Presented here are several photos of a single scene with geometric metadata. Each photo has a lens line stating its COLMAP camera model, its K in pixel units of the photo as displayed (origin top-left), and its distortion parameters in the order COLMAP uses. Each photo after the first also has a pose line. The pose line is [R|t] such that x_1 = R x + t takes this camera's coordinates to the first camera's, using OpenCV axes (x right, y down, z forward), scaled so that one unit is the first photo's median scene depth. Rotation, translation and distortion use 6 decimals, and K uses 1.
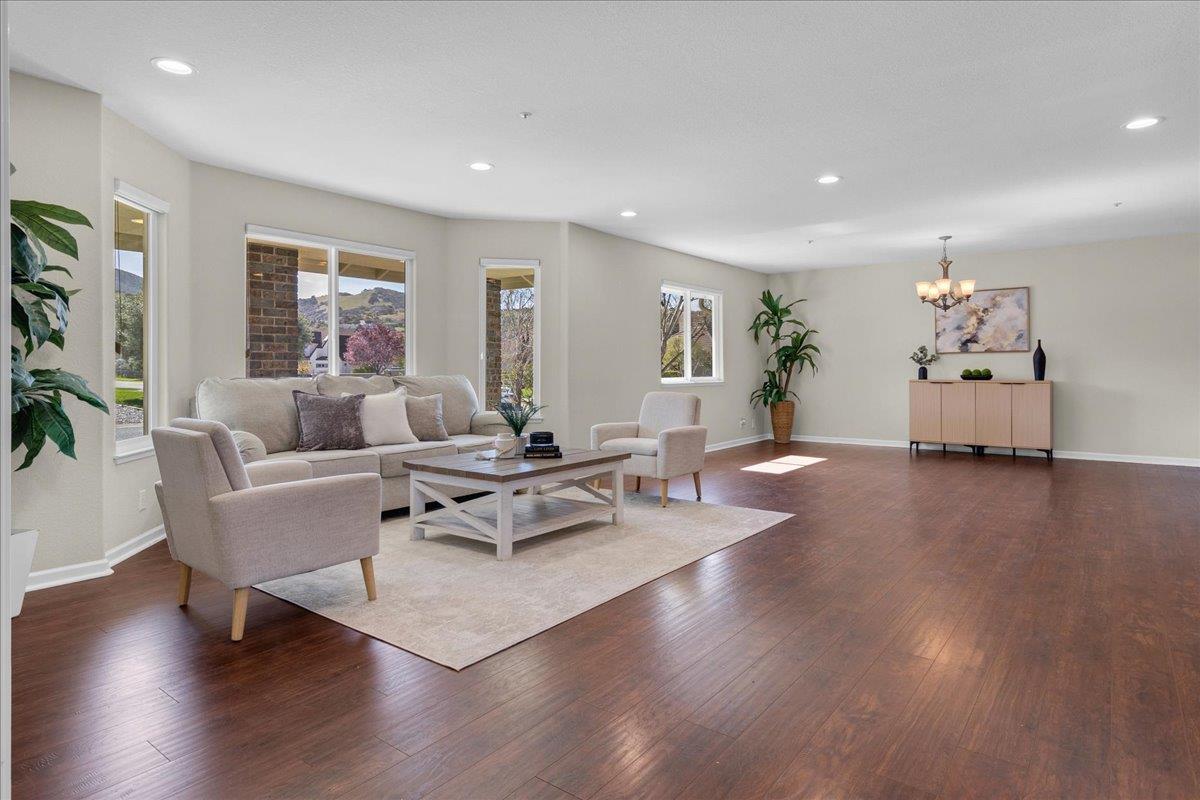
lens RADIAL K [[670.6, 0, 590.2], [0, 670.6, 363.6], [0, 0, 1]] dist [0.005555, -0.000176]
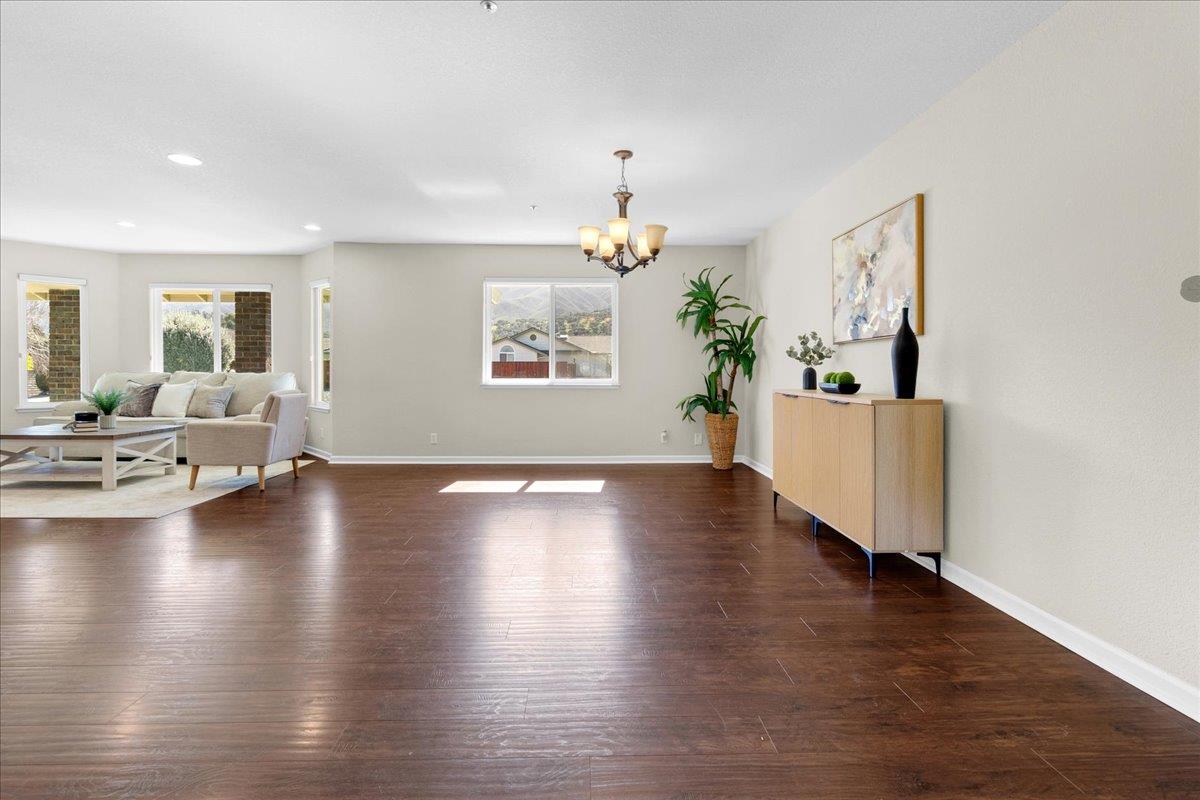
lens RADIAL K [[553.8, 0, 584.2], [0, 553.8, 373.9], [0, 0, 1]] dist [-0.004139, -0.000353]
pose [[0.638182, 0.010030, -0.769820, 0.842546], [-0.000347, 0.999919, 0.012740, 0.004739], [0.769885, -0.007864, 0.638134, 0.612863]]
